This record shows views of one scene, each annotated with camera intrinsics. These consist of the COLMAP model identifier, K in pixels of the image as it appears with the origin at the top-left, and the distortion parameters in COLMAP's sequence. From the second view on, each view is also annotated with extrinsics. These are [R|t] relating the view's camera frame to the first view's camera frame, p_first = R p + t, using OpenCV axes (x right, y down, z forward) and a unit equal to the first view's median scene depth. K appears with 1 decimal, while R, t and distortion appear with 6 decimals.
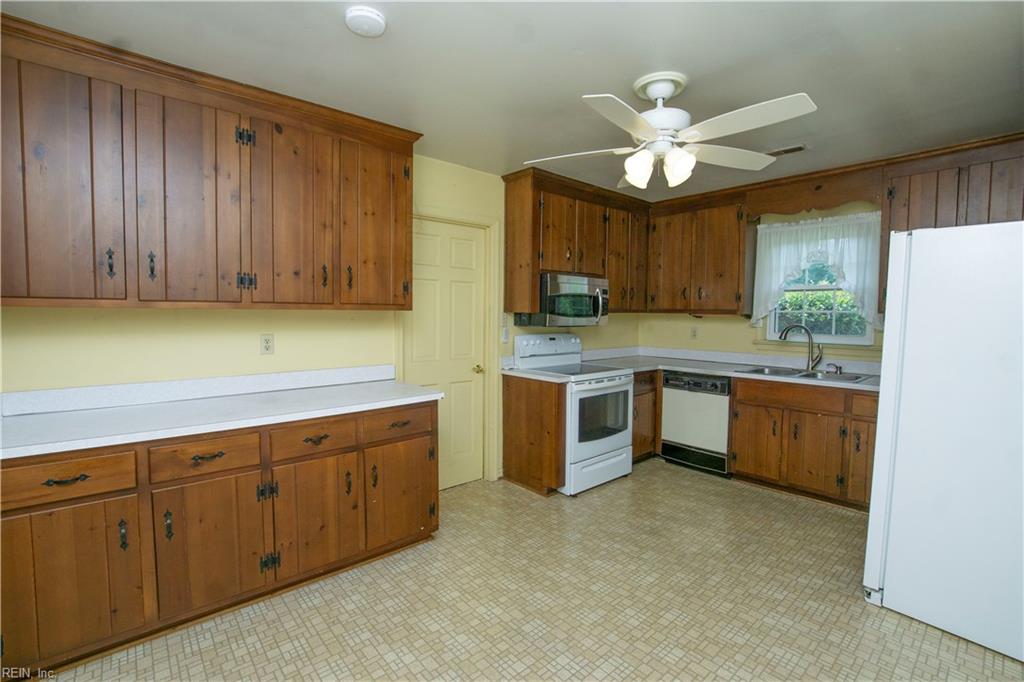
lens RADIAL K [[458.1, 0, 506.5], [0, 458.1, 339.9], [0, 0, 1]] dist [-0.038371, 0.007021]
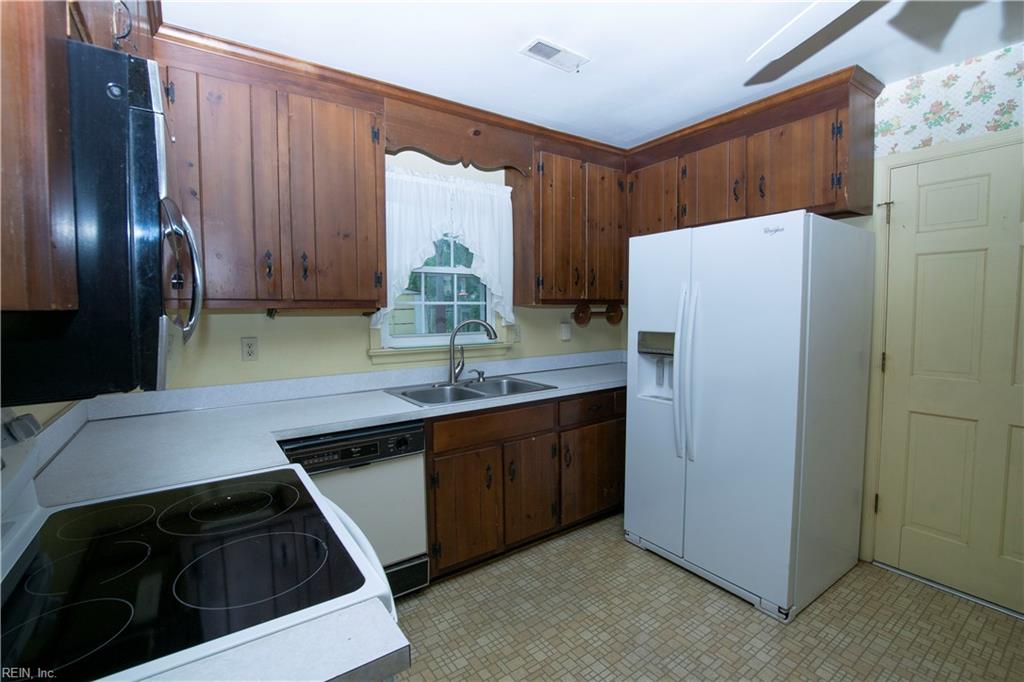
lens RADIAL K [[458.1, 0, 516.3], [0, 458.1, 338.0], [0, 0, 1]] dist [-0.038371, 0.007021]
pose [[0.093589, -0.073314, 0.992908, -0.058429], [0.070198, 0.995289, 0.066873, -0.053008], [-0.993133, 0.063442, 0.098295, 0.906654]]
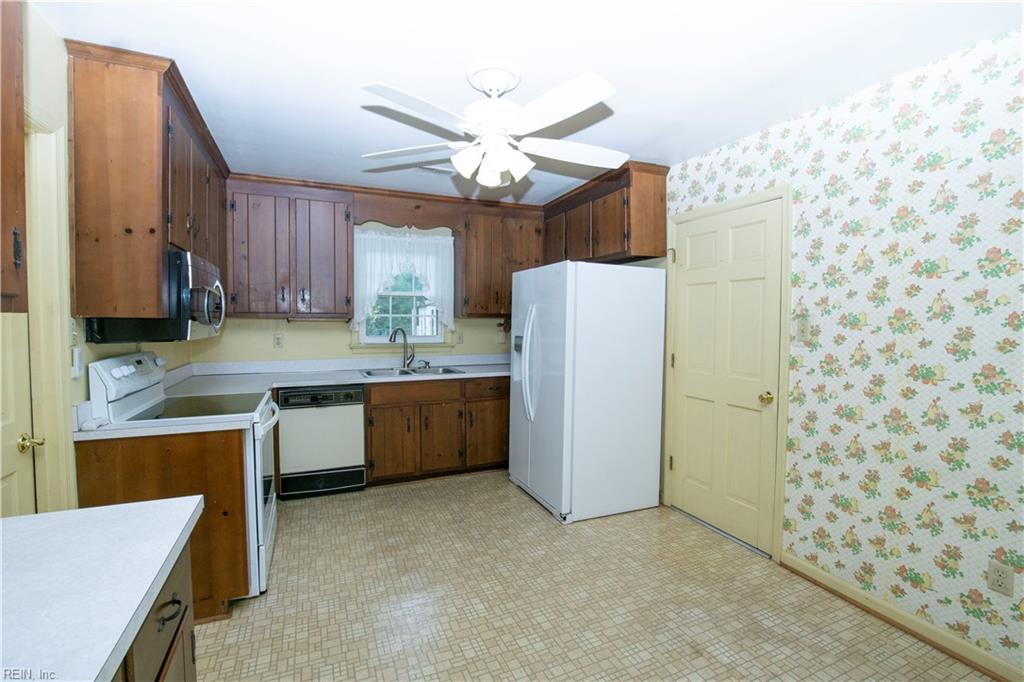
lens RADIAL K [[458.1, 0, 513.3], [0, 458.1, 339.3], [0, 0, 1]] dist [-0.038371, 0.007021]
pose [[0.291099, -0.046295, 0.955572, -0.364636], [0.055888, 0.997946, 0.031322, -0.026990], [-0.955059, 0.044287, 0.293088, 0.453189]]
